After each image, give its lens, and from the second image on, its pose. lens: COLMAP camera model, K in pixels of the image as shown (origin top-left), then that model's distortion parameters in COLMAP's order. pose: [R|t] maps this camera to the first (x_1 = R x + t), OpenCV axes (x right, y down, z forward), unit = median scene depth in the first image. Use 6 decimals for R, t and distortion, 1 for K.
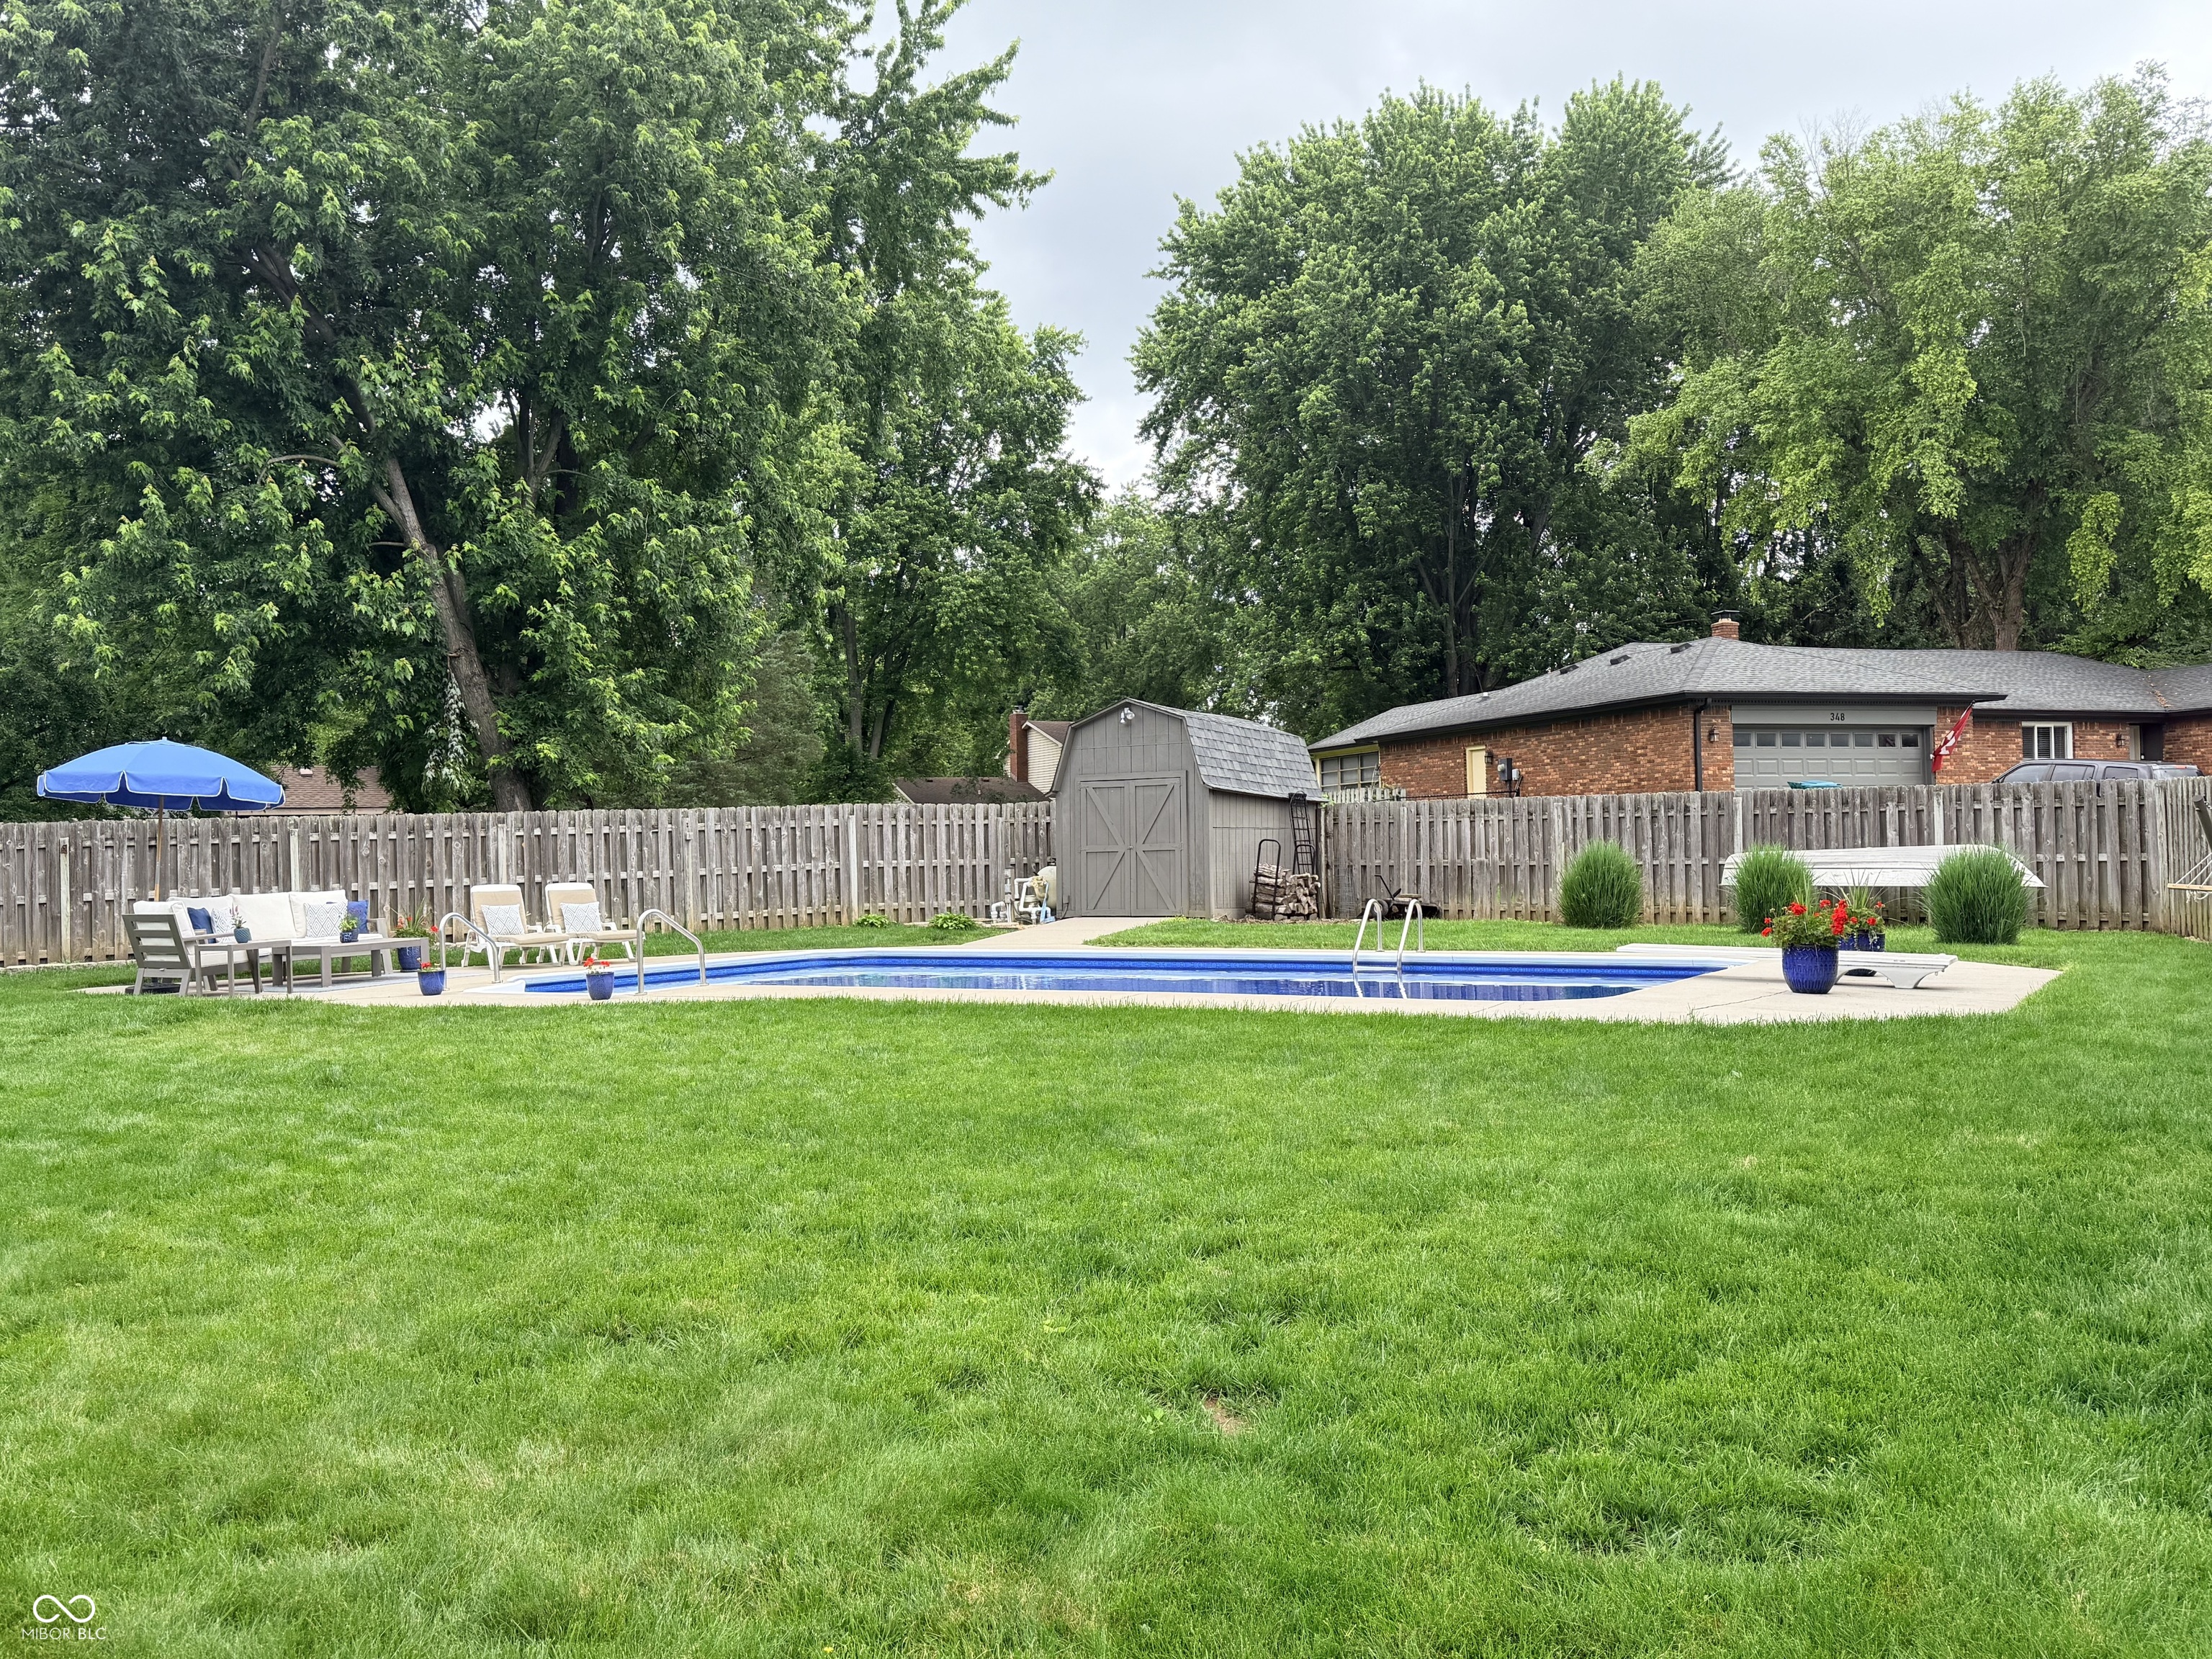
lens RADIAL K [[1832.7, 0, 1106.0], [0, 1832.7, 829.5], [0, 0, 1]] dist [0.135807, -0.226565]
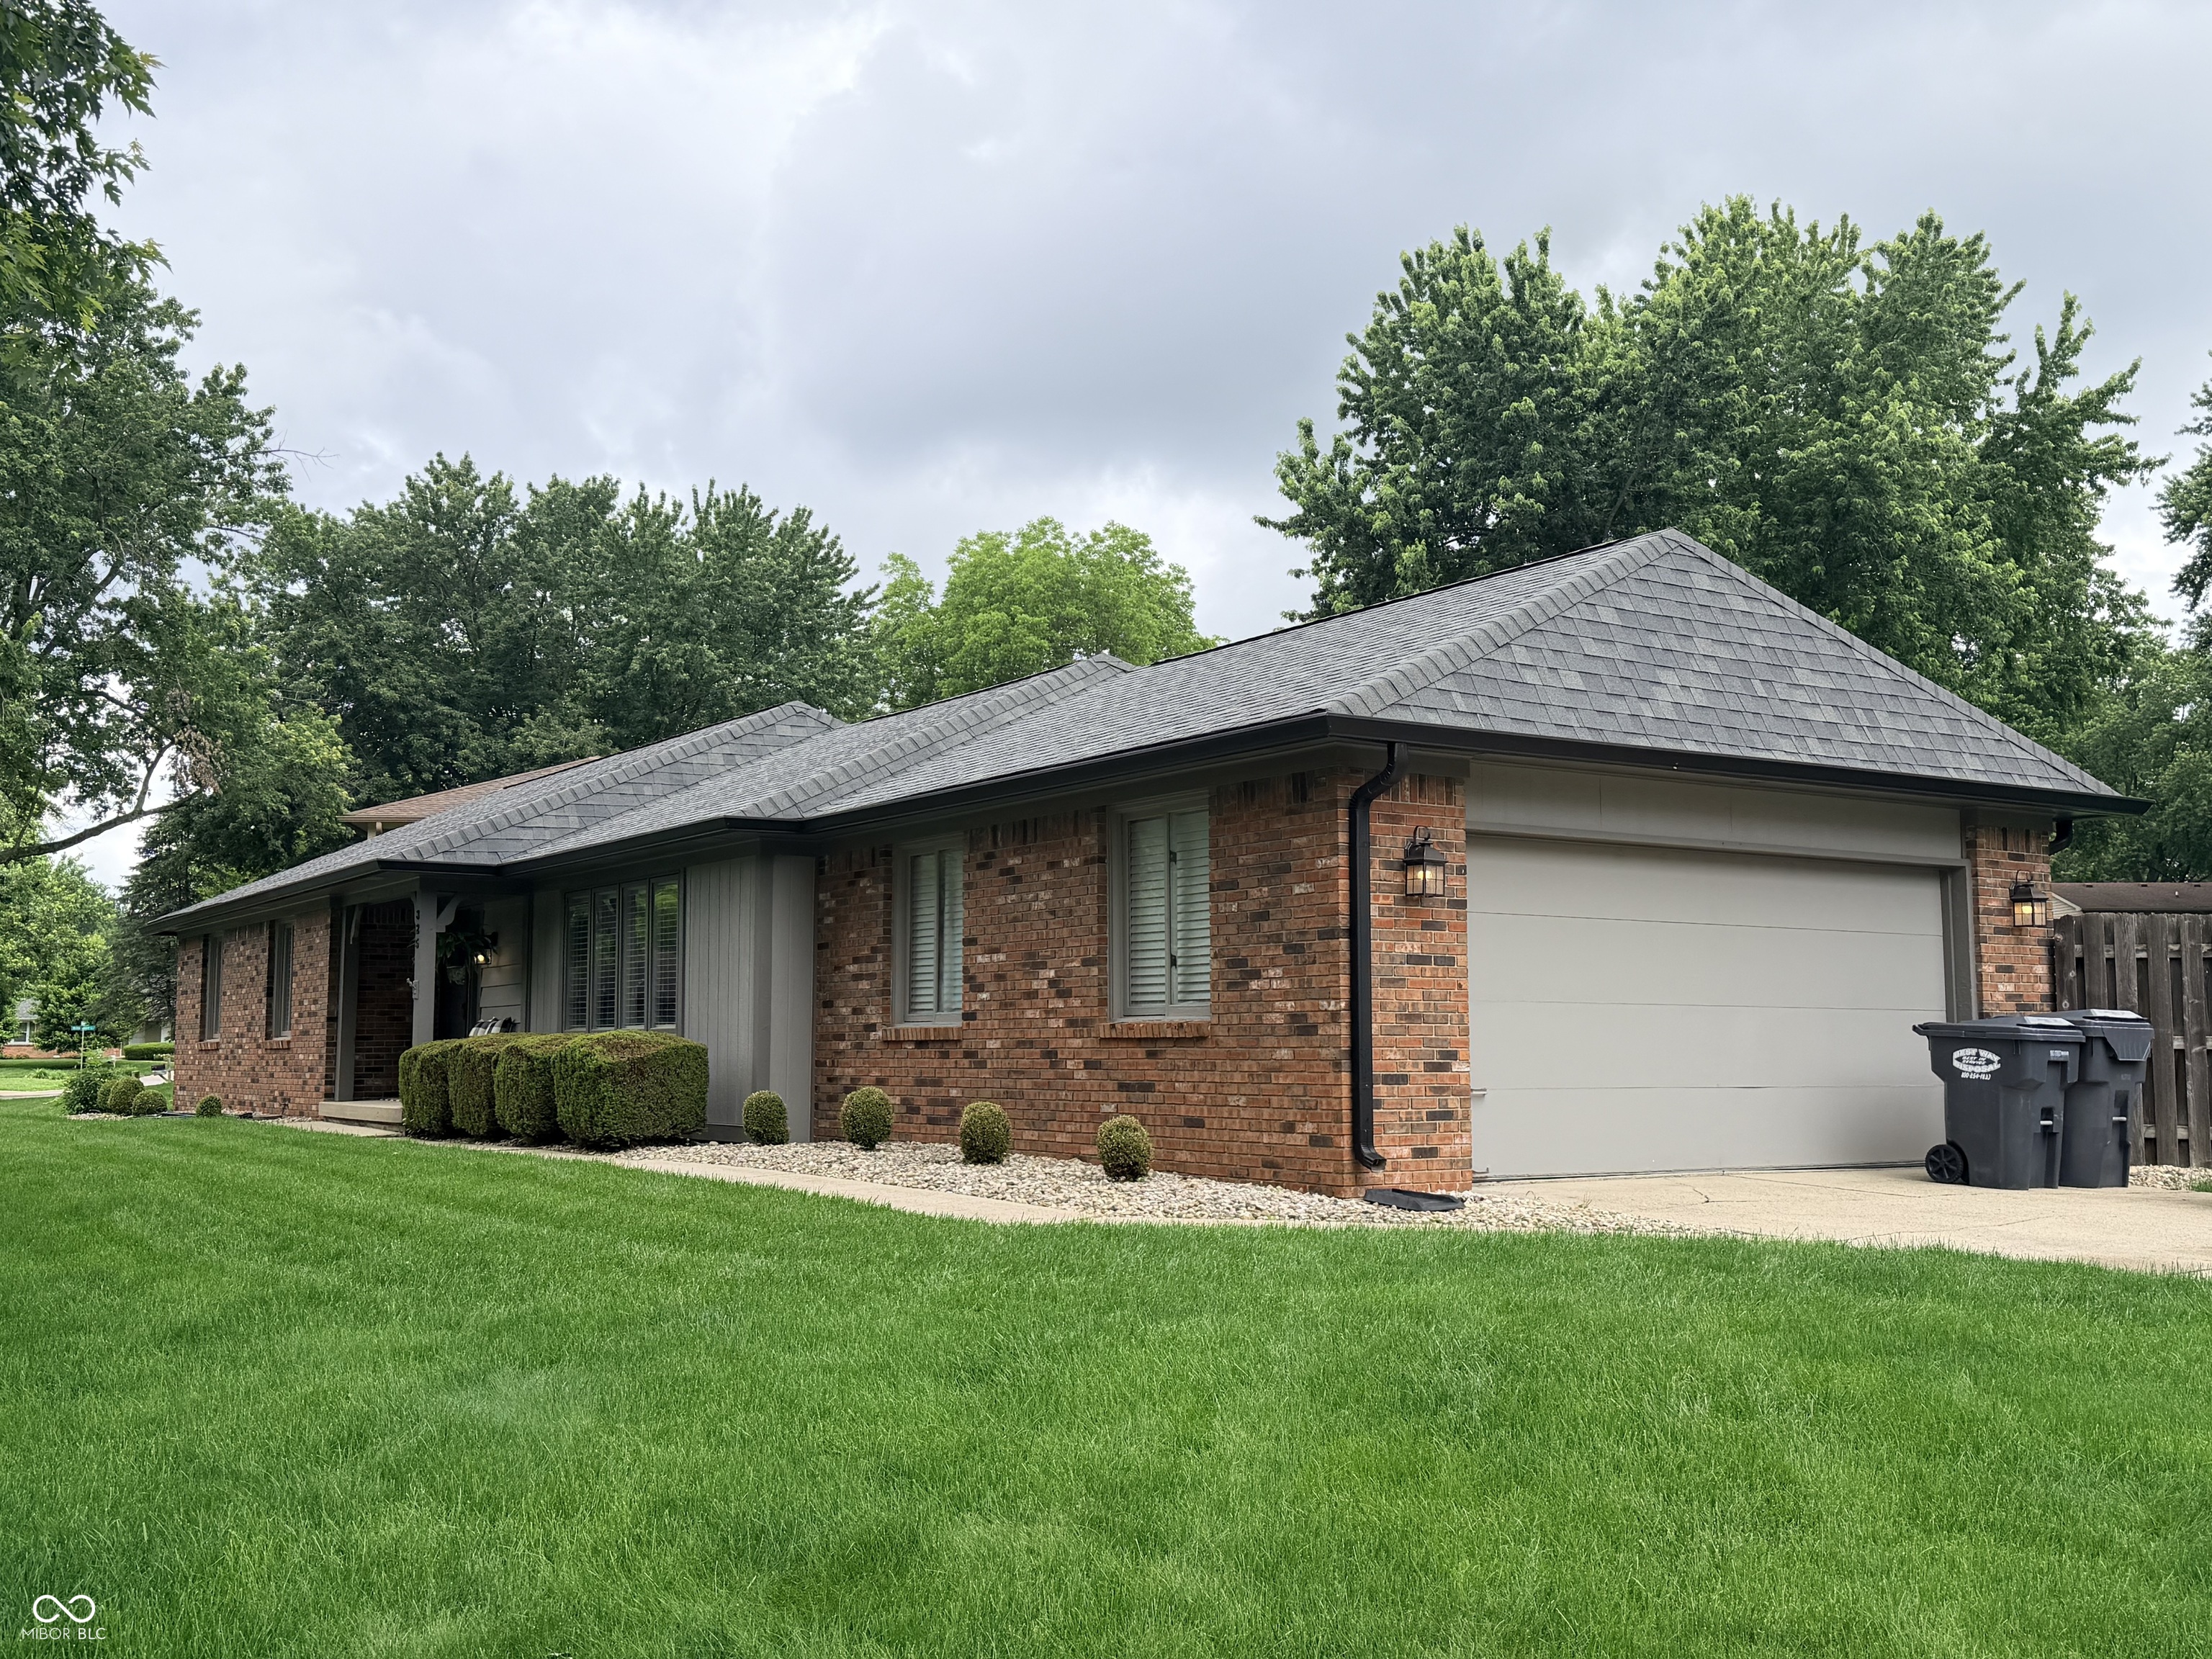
lens RADIAL K [[2141.2, 0, 1106.0], [0, 2141.2, 829.5], [0, 0, 1]] dist [0.167053, -0.311749]
pose [[0.920862, -0.023767, -0.389165, -0.120907], [-0.006764, 0.997016, -0.076895, 0.008676], [0.389831, 0.073442, 0.917953, -0.590436]]
